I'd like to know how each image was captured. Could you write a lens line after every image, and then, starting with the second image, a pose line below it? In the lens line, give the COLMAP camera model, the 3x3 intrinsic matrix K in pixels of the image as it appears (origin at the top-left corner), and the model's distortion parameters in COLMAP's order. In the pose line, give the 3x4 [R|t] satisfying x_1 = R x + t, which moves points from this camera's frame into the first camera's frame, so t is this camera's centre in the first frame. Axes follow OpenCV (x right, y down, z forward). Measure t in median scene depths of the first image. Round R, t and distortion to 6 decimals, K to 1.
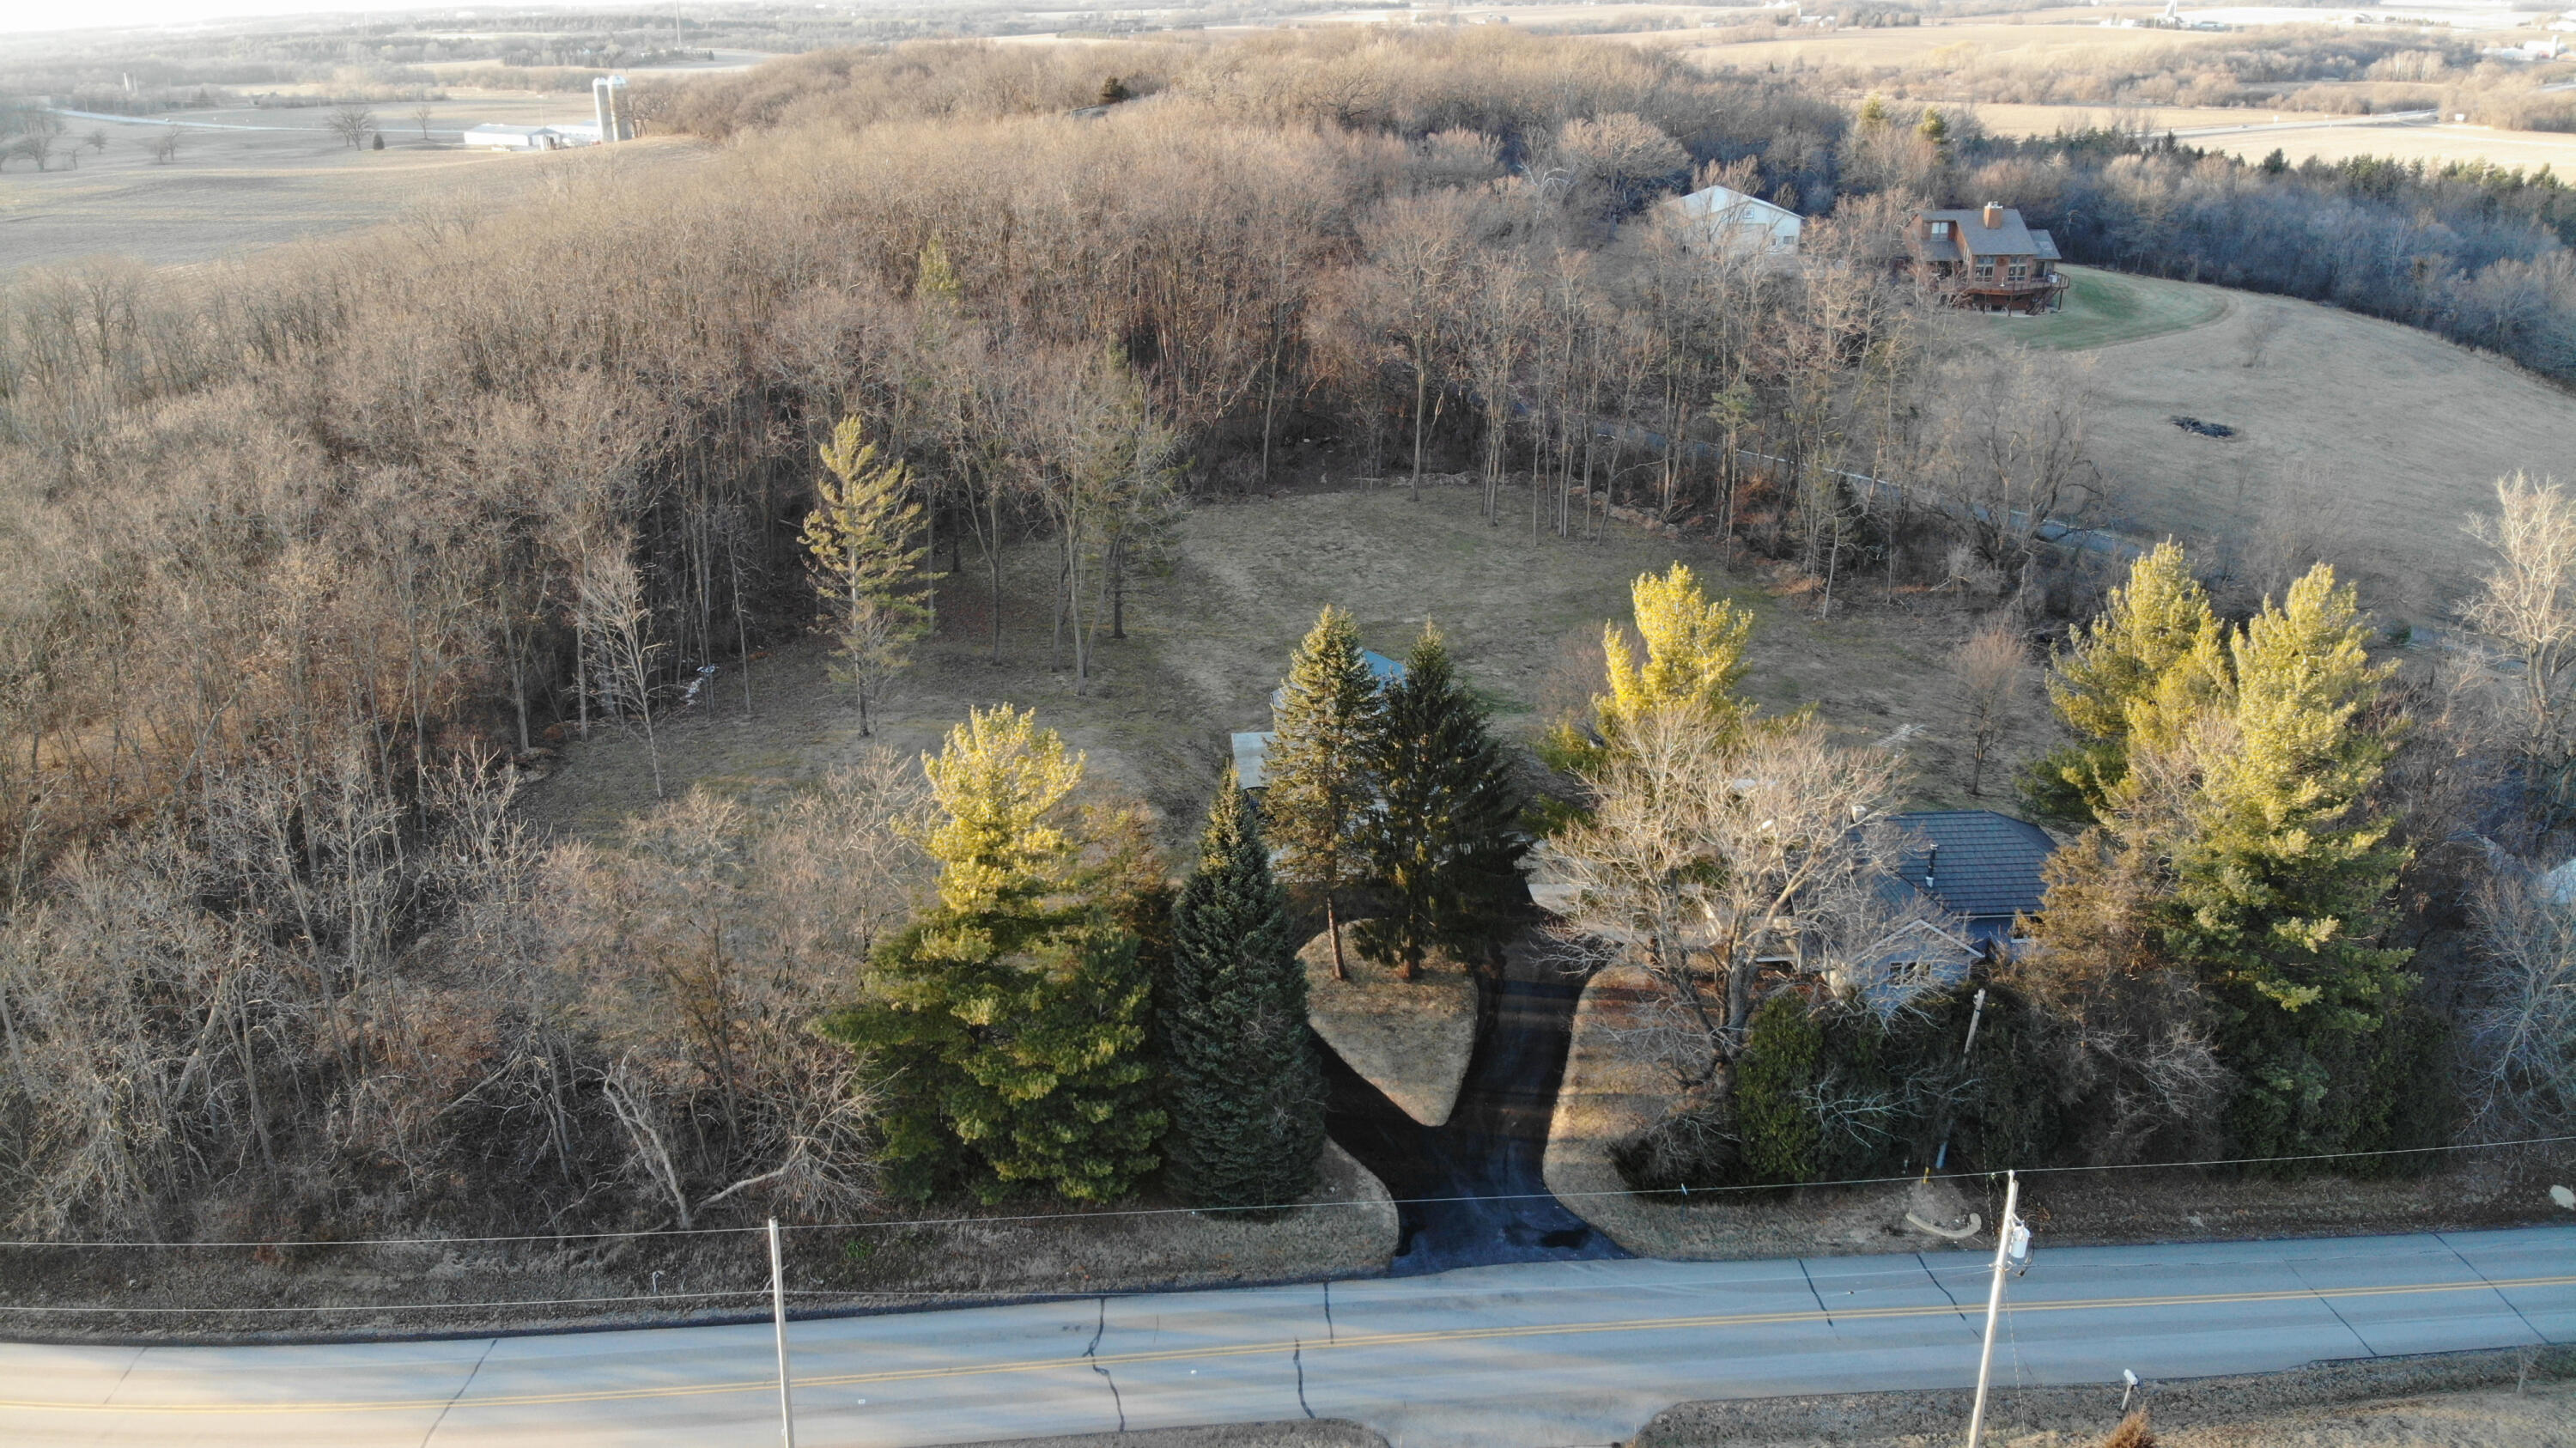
lens RADIAL K [[1989.8, 0, 1272.9], [0, 1989.8, 723.2], [0, 0, 1]] dist [0.062004, -0.207422]
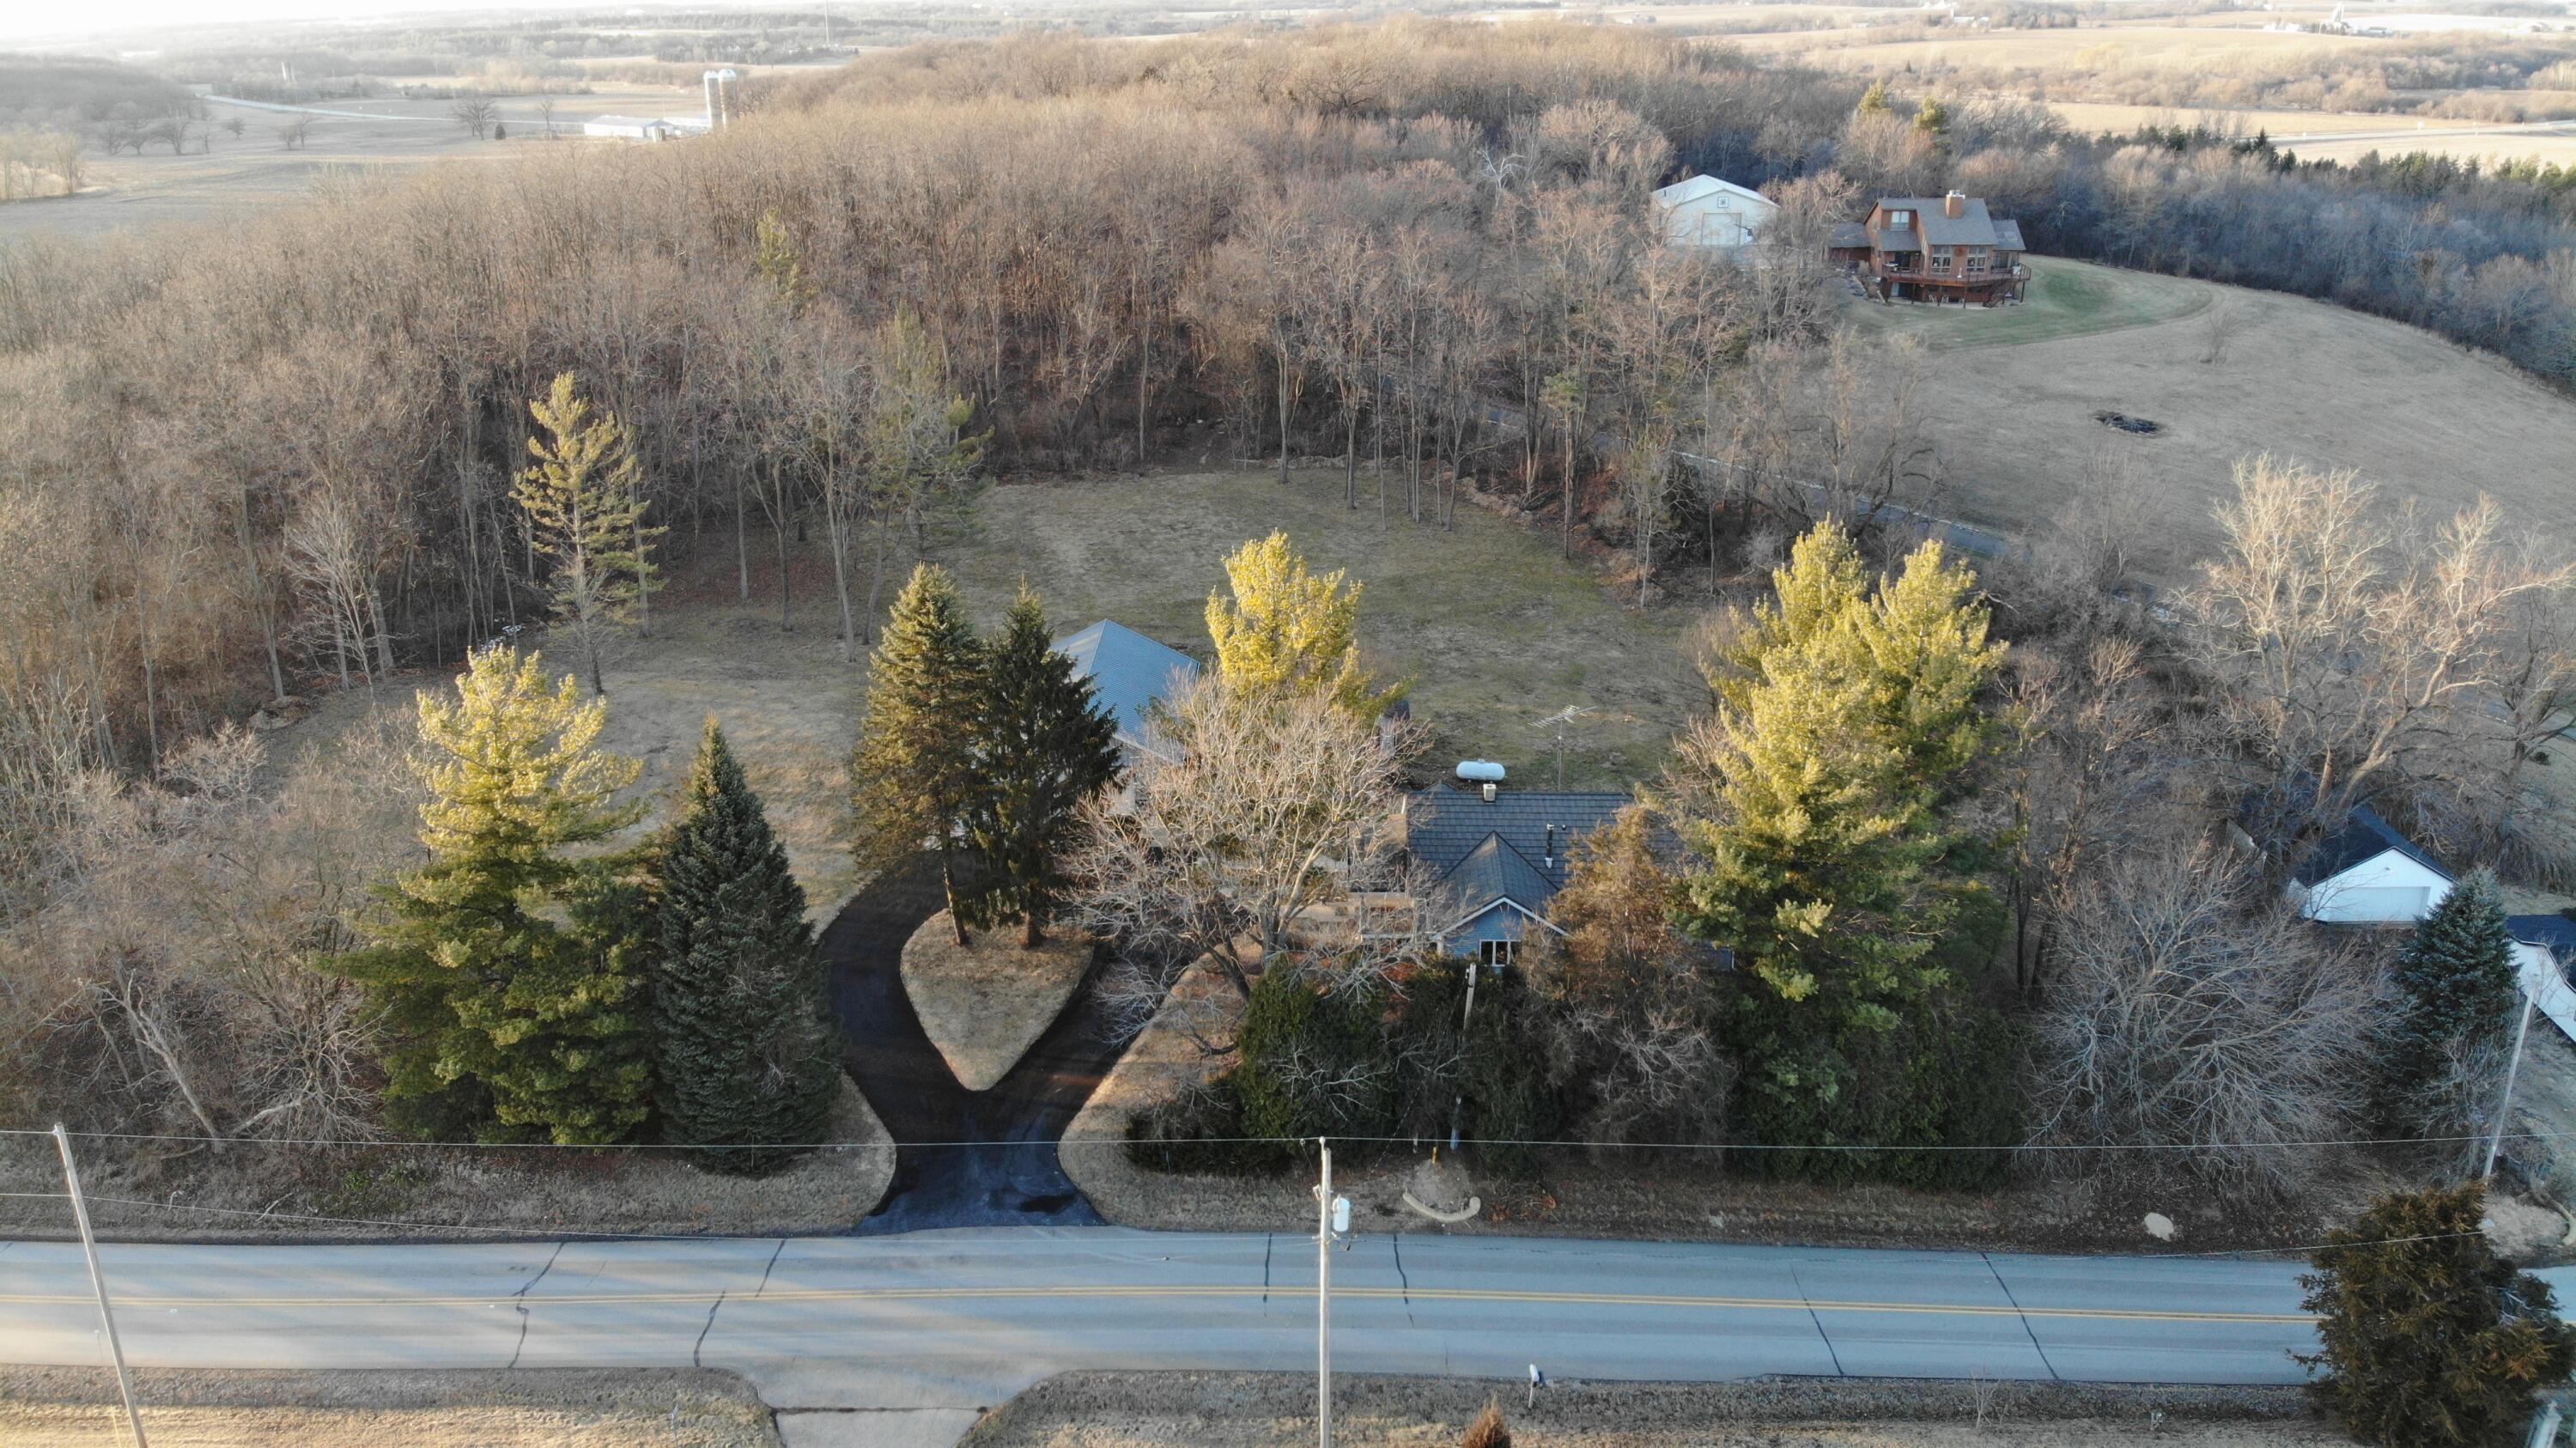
lens RADIAL K [[2001.7, 0, 1288.0], [0, 2001.7, 724.0], [0, 0, 1]] dist [0.064084, -0.215434]
pose [[0.996671, 0.028411, -0.076412, 0.134407], [-0.028651, 0.999587, -0.002042, 0.008476], [0.076323, 0.004225, 0.997074, 0.010832]]
